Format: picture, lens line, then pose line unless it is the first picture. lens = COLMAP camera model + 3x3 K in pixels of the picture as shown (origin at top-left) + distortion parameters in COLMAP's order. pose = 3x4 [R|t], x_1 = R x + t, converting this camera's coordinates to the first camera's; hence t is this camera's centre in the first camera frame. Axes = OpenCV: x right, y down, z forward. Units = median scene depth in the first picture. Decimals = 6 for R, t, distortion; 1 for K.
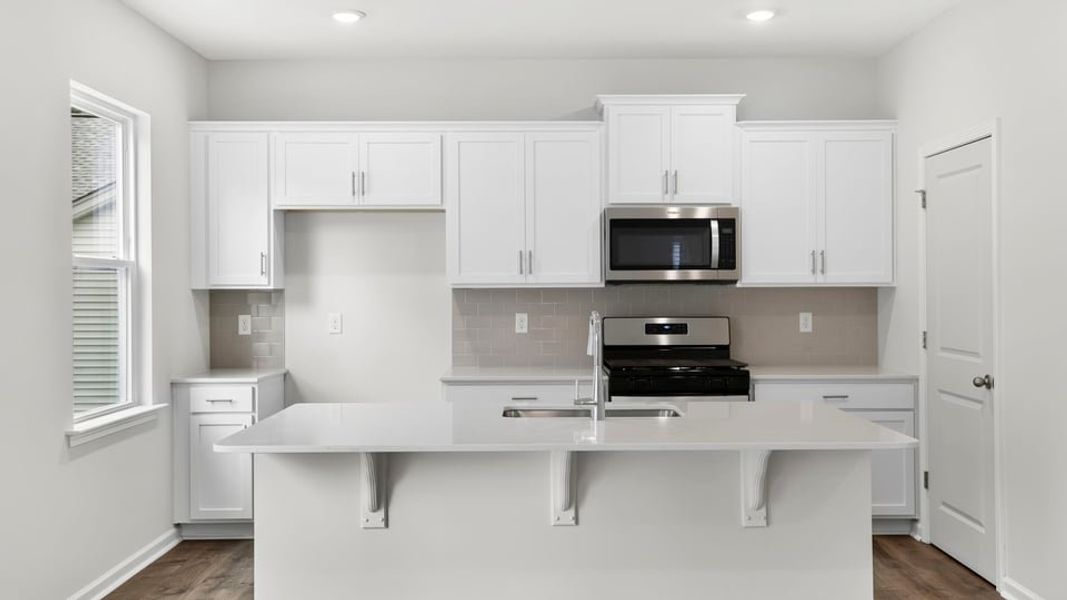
lens RADIAL K [[1043.9, 0, 512.8], [0, 1043.9, 305.6], [0, 0, 1]] dist [0.006184, -0.000602]
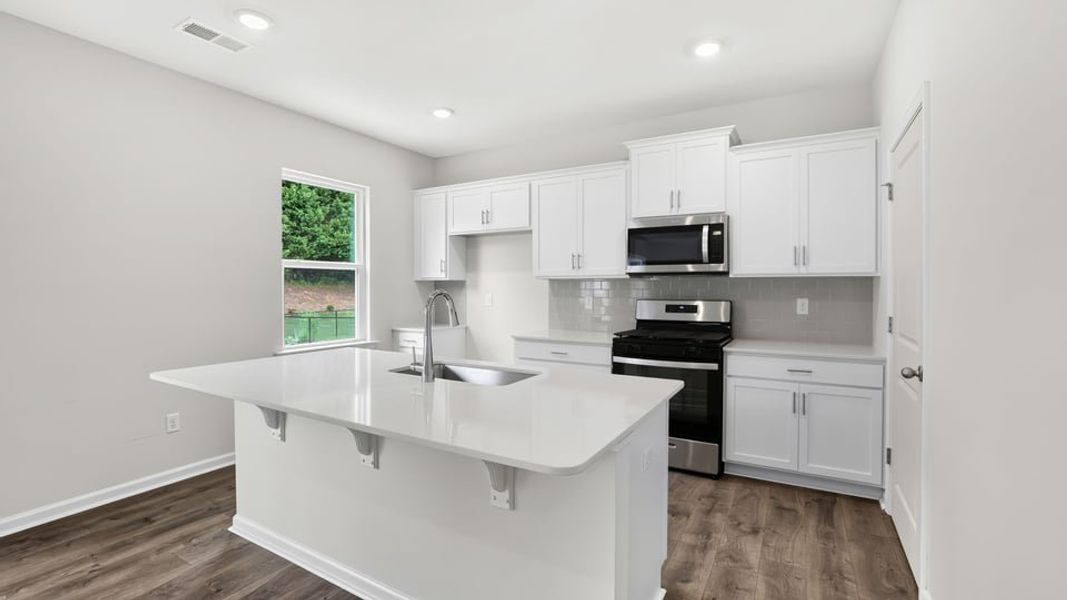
lens RADIAL K [[463.0, 0, 533.5], [0, 463.0, 300.0], [0, 0, 1]] dist [-0.029555, 0.000302]
pose [[0.862195, 0.017812, -0.506264, 0.296763], [-0.013100, 0.999831, 0.012868, 0.005963], [0.506407, -0.004463, 0.862283, 0.395834]]
